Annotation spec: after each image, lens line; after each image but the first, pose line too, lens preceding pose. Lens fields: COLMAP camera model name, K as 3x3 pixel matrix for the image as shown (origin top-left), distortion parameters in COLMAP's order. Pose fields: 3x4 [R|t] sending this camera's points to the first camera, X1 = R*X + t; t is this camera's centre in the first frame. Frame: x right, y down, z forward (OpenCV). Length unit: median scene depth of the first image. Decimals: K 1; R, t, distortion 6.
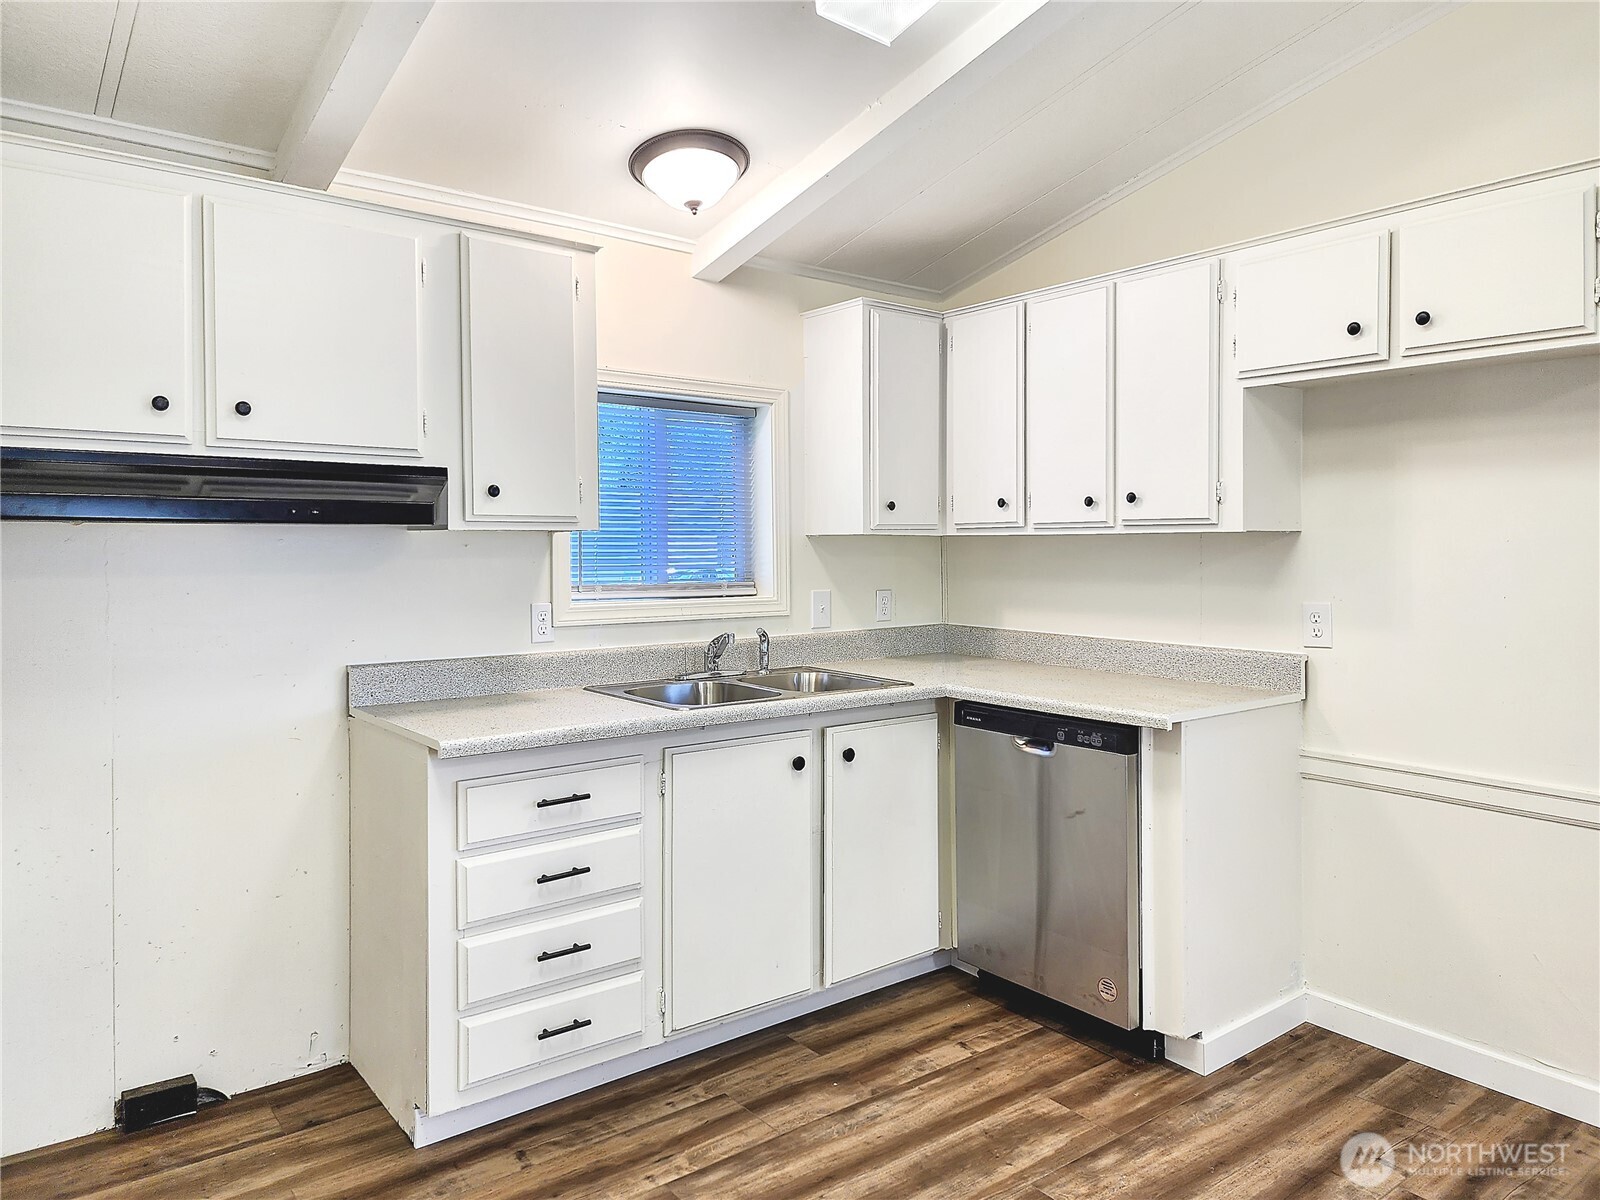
lens RADIAL K [[1088.1, 0, 807.9], [0, 1088.1, 587.4], [0, 0, 1]] dist [0.035418, -0.013787]
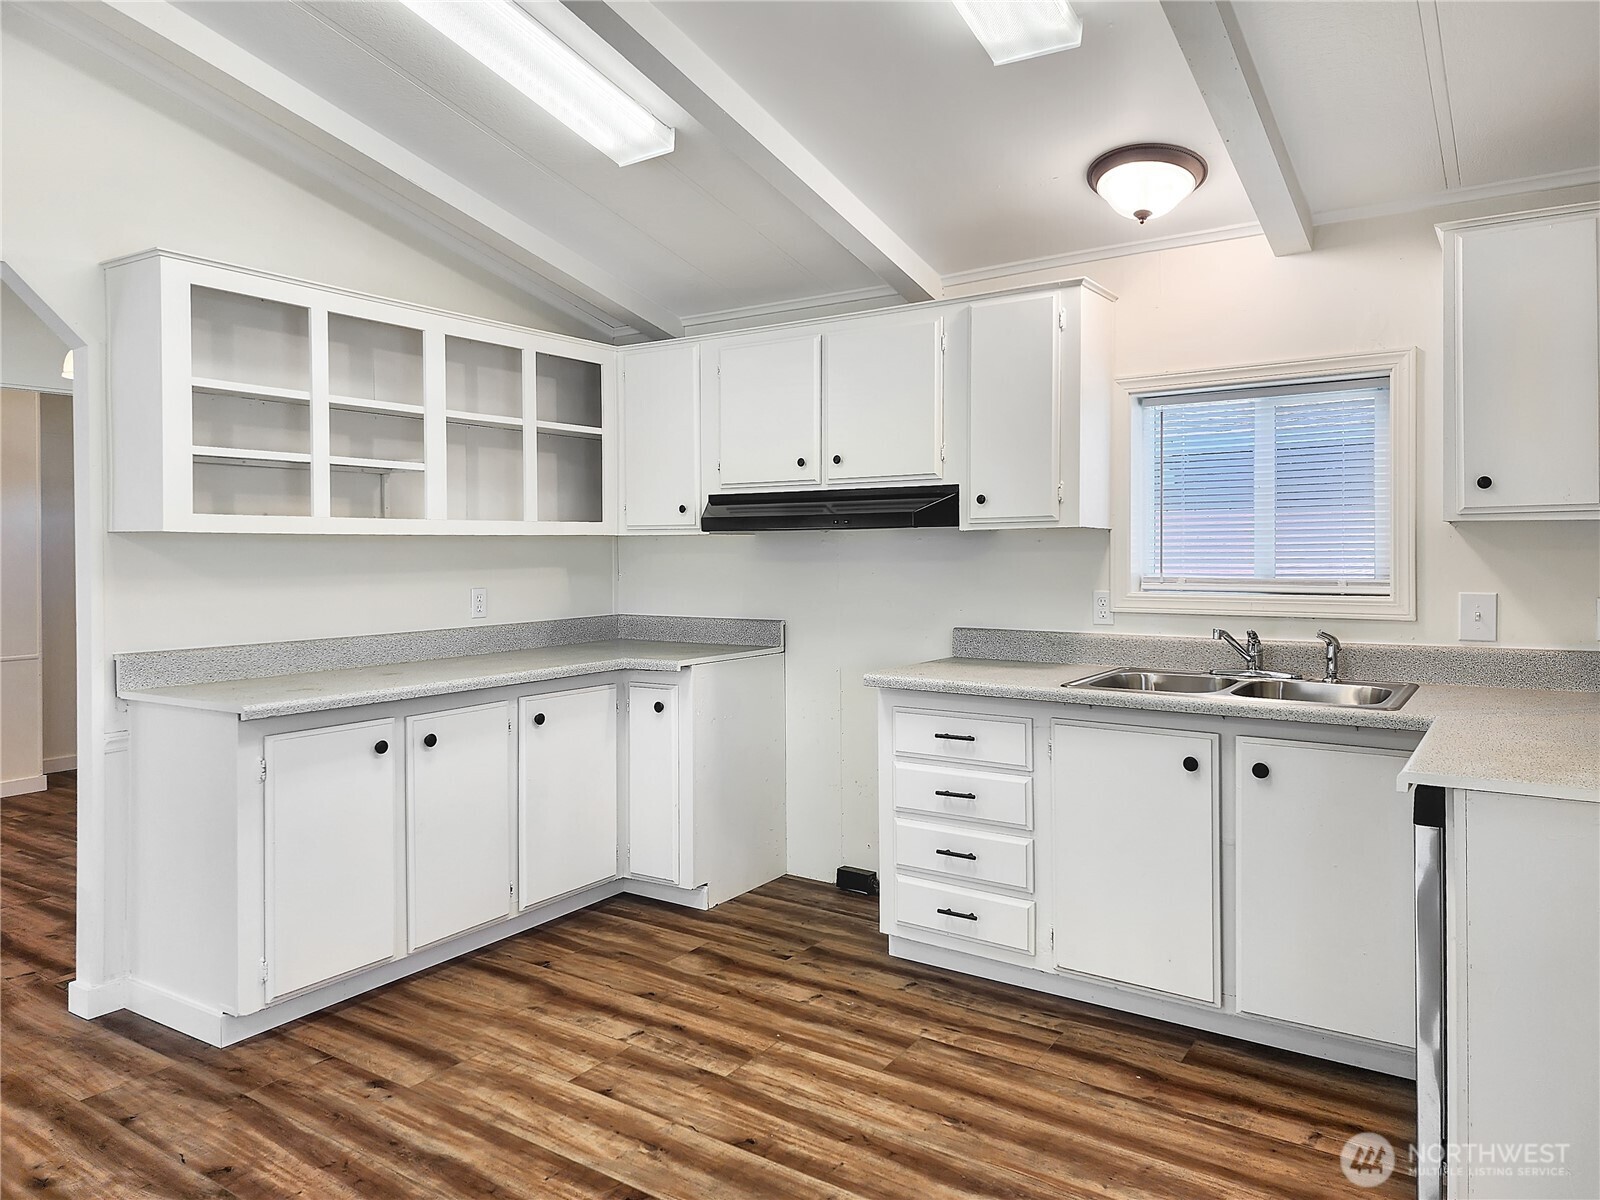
lens RADIAL K [[1088.1, 0, 803.6], [0, 1088.1, 606.3], [0, 0, 1]] dist [0.035418, -0.013787]
pose [[0.305591, 0.050733, -0.950810, 0.894440], [-0.032321, 0.998557, 0.042893, -0.010273], [0.951614, 0.017624, 0.306789, 0.406475]]
